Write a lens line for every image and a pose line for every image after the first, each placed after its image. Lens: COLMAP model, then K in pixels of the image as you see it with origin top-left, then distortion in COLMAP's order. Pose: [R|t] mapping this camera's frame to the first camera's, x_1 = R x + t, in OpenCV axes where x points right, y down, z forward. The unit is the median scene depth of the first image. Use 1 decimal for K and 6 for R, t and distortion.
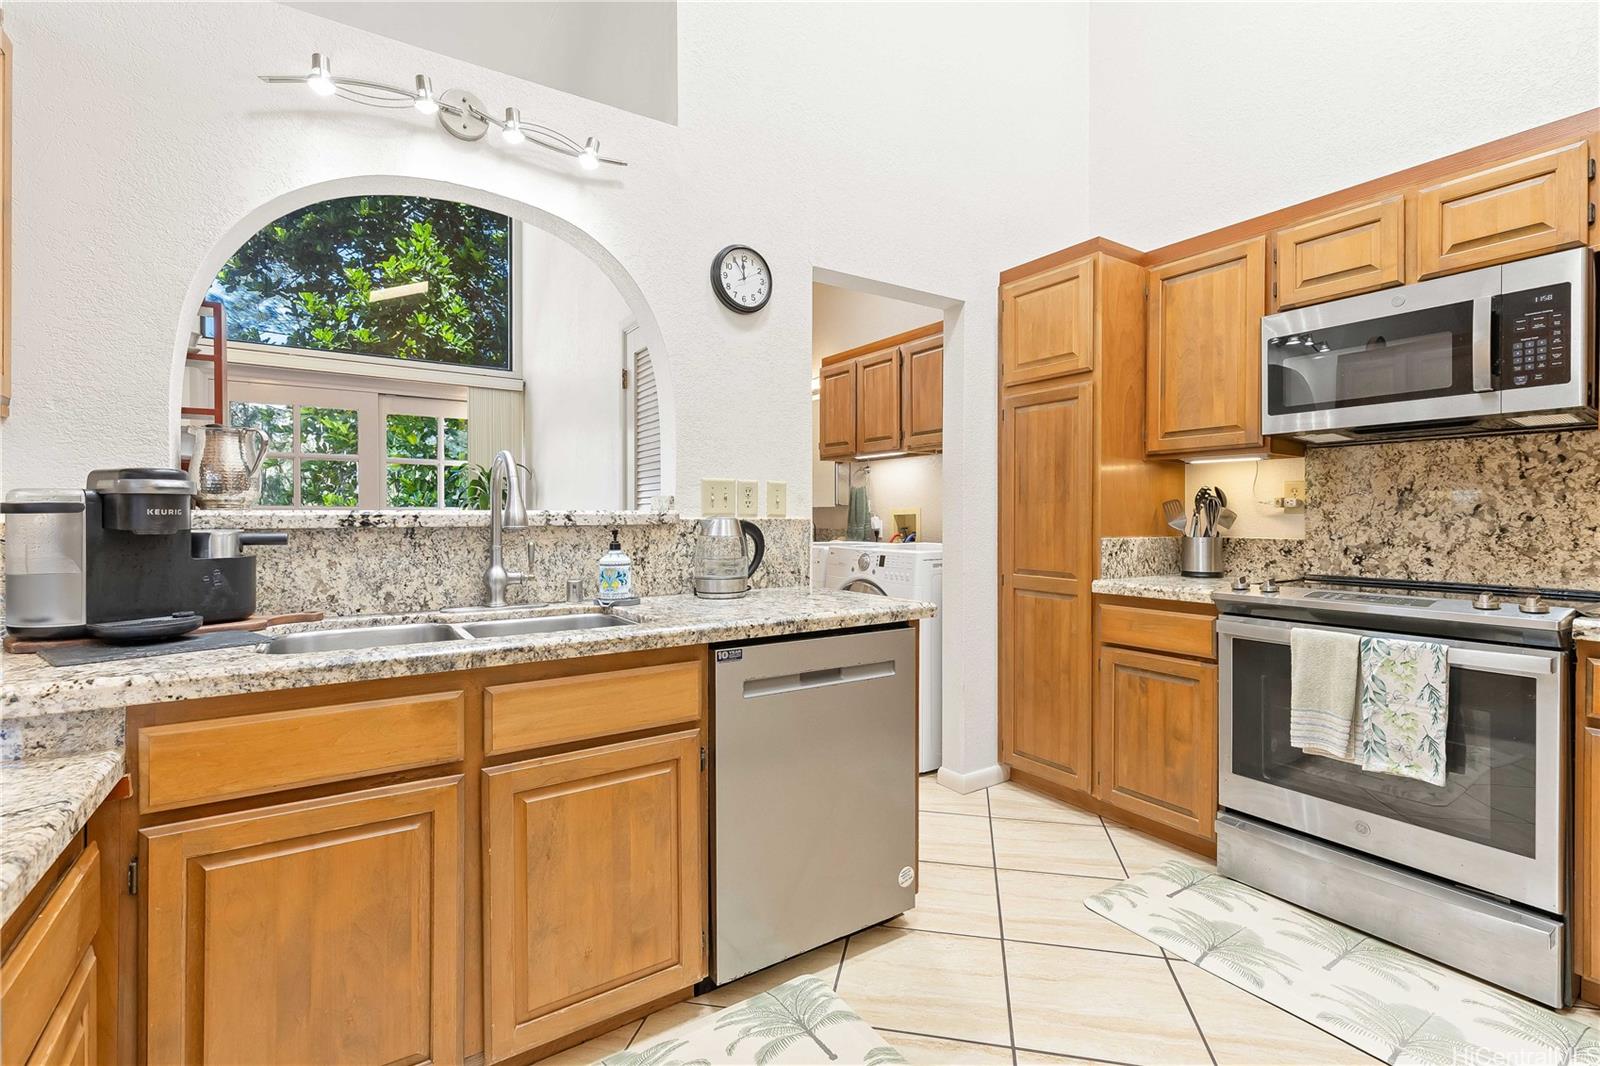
lens RADIAL K [[713.0, 0, 803.6], [0, 713.0, 521.3], [0, 0, 1]] dist [0.009446, -0.003077]
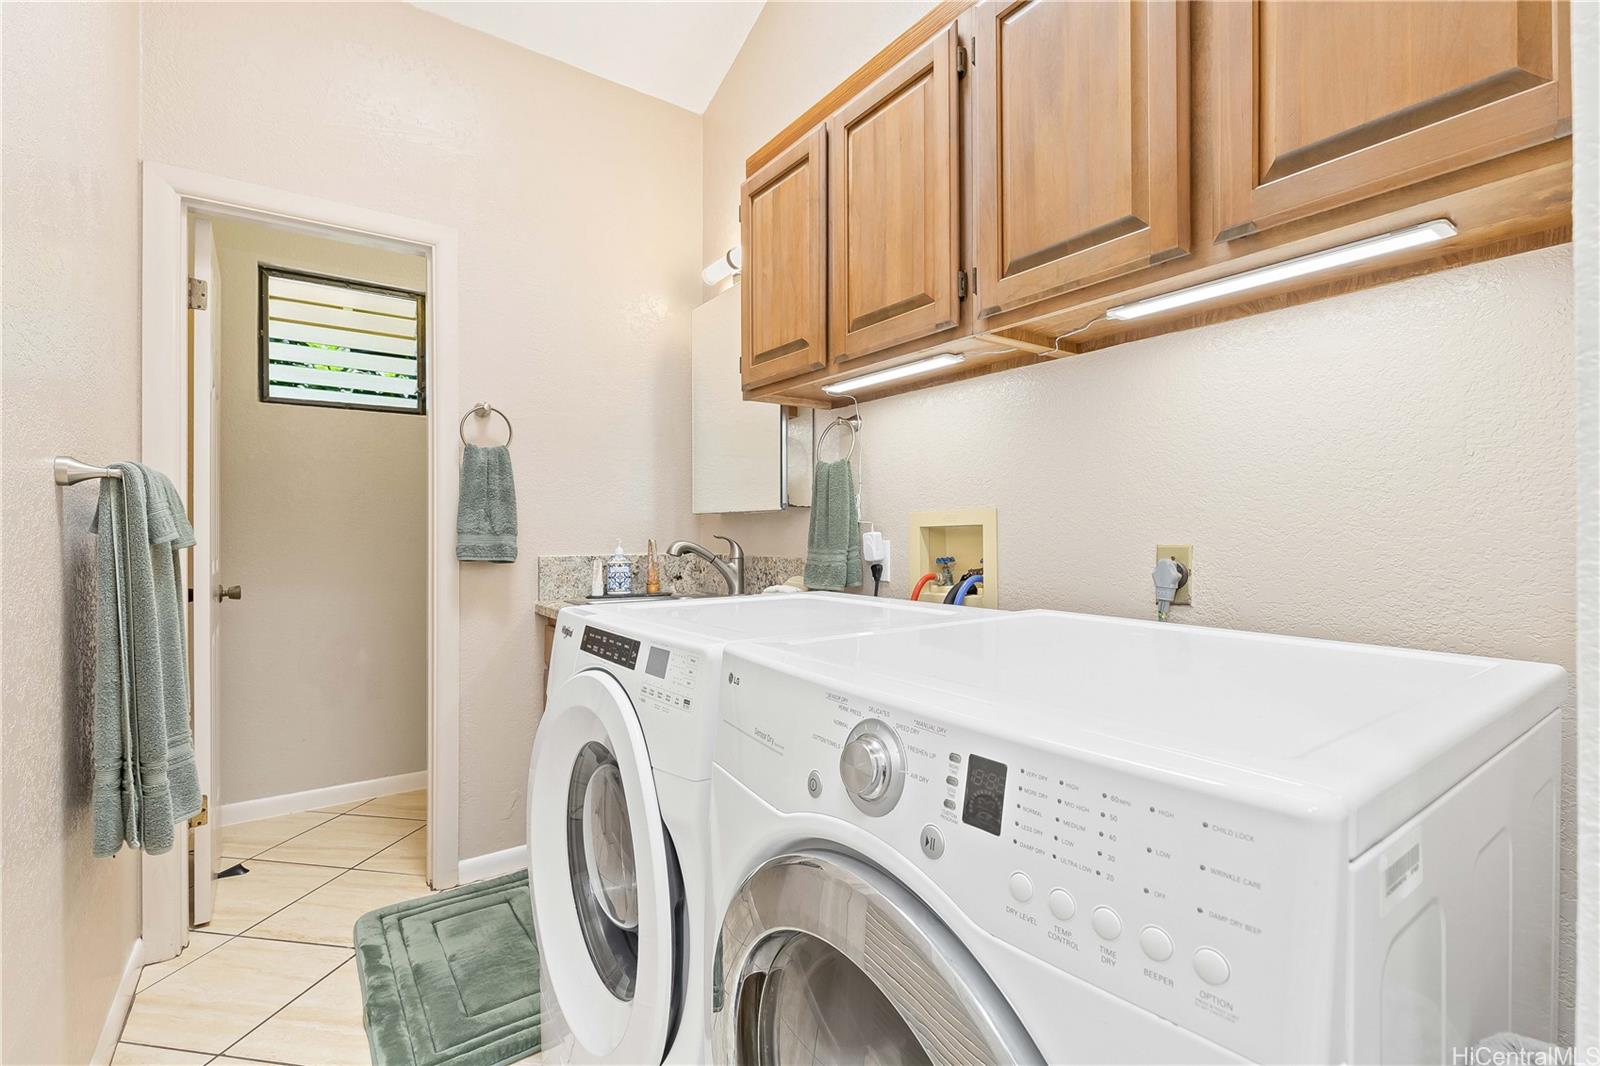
lens RADIAL K [[713.0, 0, 802.9], [0, 713.0, 529.9], [0, 0, 1]] dist [0.009446, -0.003077]
pose [[0.999252, -0.002324, 0.038590, 0.084475], [0.002753, 0.999935, -0.011063, -0.005950], [-0.038562, 0.011161, 0.999194, 1.150787]]
